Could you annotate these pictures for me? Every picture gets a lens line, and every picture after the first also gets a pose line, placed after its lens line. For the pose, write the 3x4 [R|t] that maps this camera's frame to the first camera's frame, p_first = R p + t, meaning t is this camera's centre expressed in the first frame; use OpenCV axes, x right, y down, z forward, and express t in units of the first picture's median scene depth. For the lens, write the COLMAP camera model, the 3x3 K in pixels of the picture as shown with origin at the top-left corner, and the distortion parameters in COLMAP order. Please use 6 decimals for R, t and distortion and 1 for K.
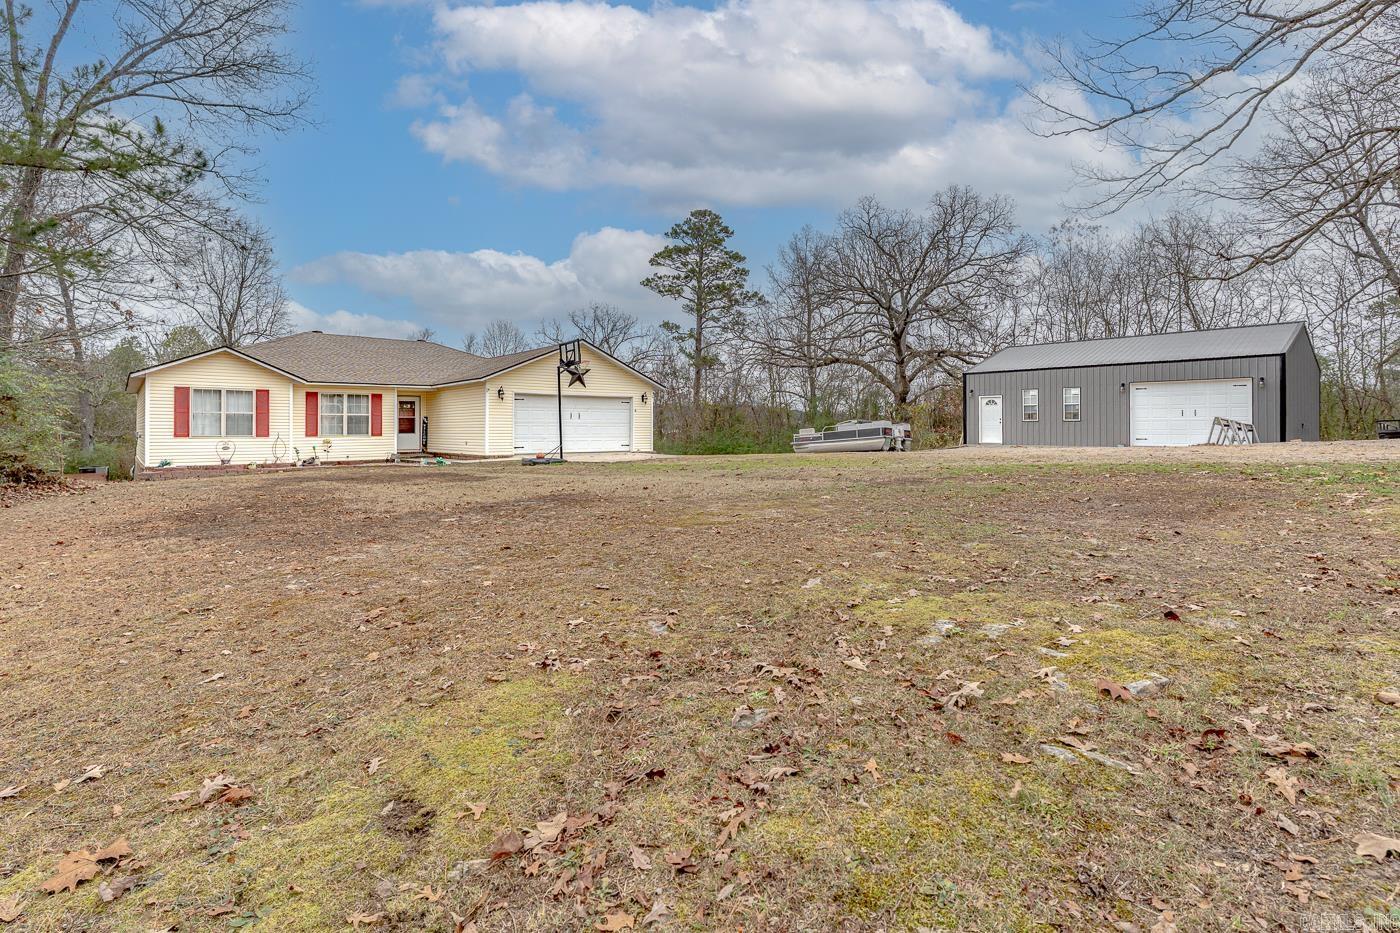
lens RADIAL K [[676.2, 0, 703.6], [0, 676.2, 415.1], [0, 0, 1]] dist [-0.000620, 0.002286]
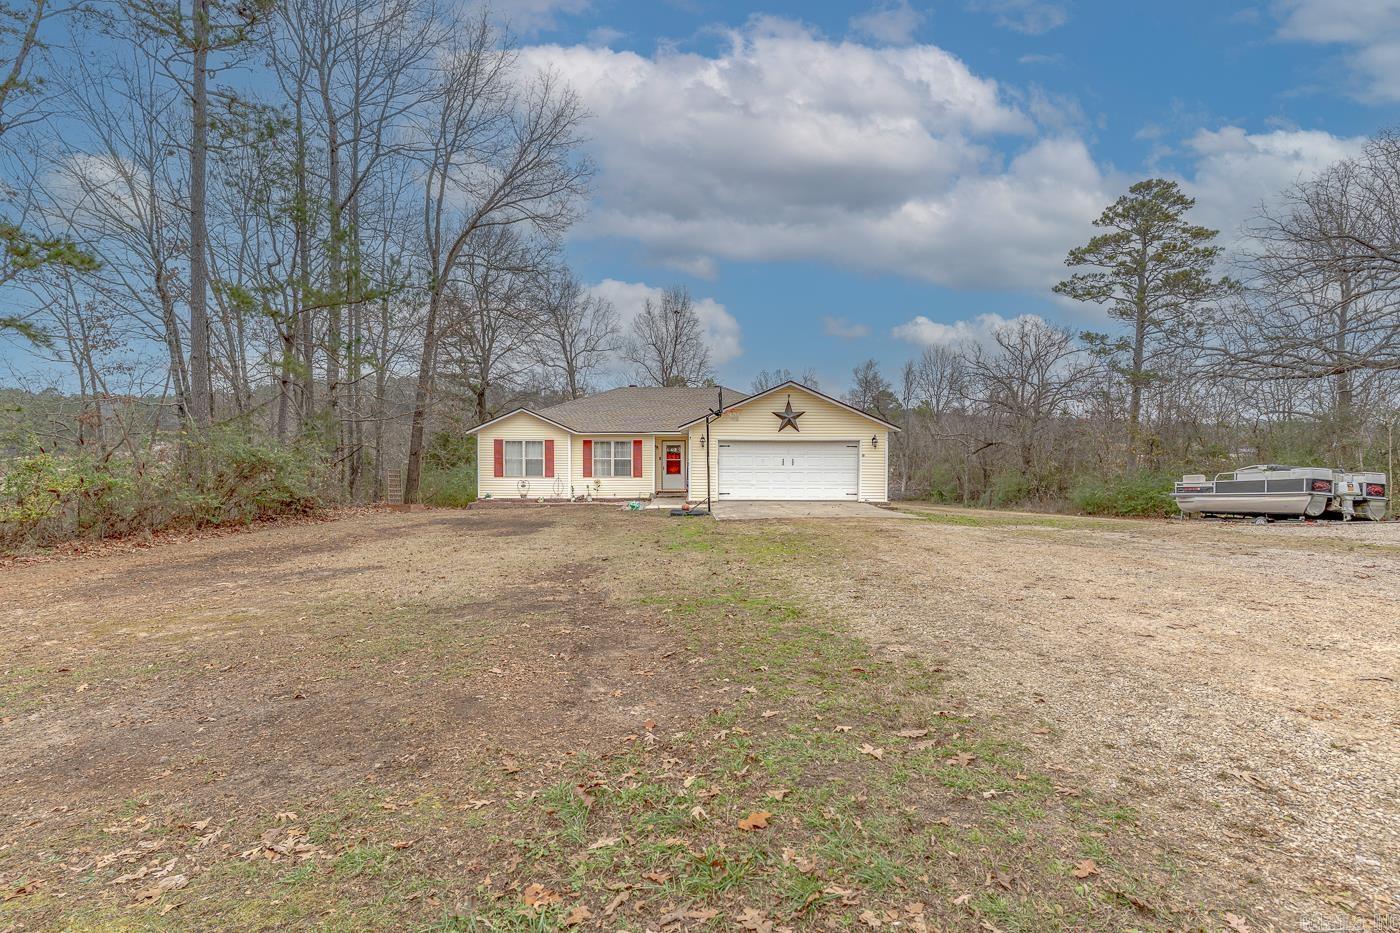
lens RADIAL K [[676.2, 0, 697.1], [0, 676.2, 461.4], [0, 0, 1]] dist [-0.000620, 0.002286]
pose [[0.757933, 0.013470, -0.652193, 0.343810], [0.008168, 0.999512, 0.030136, -0.030334], [0.652281, -0.028168, 0.757454, 0.204020]]
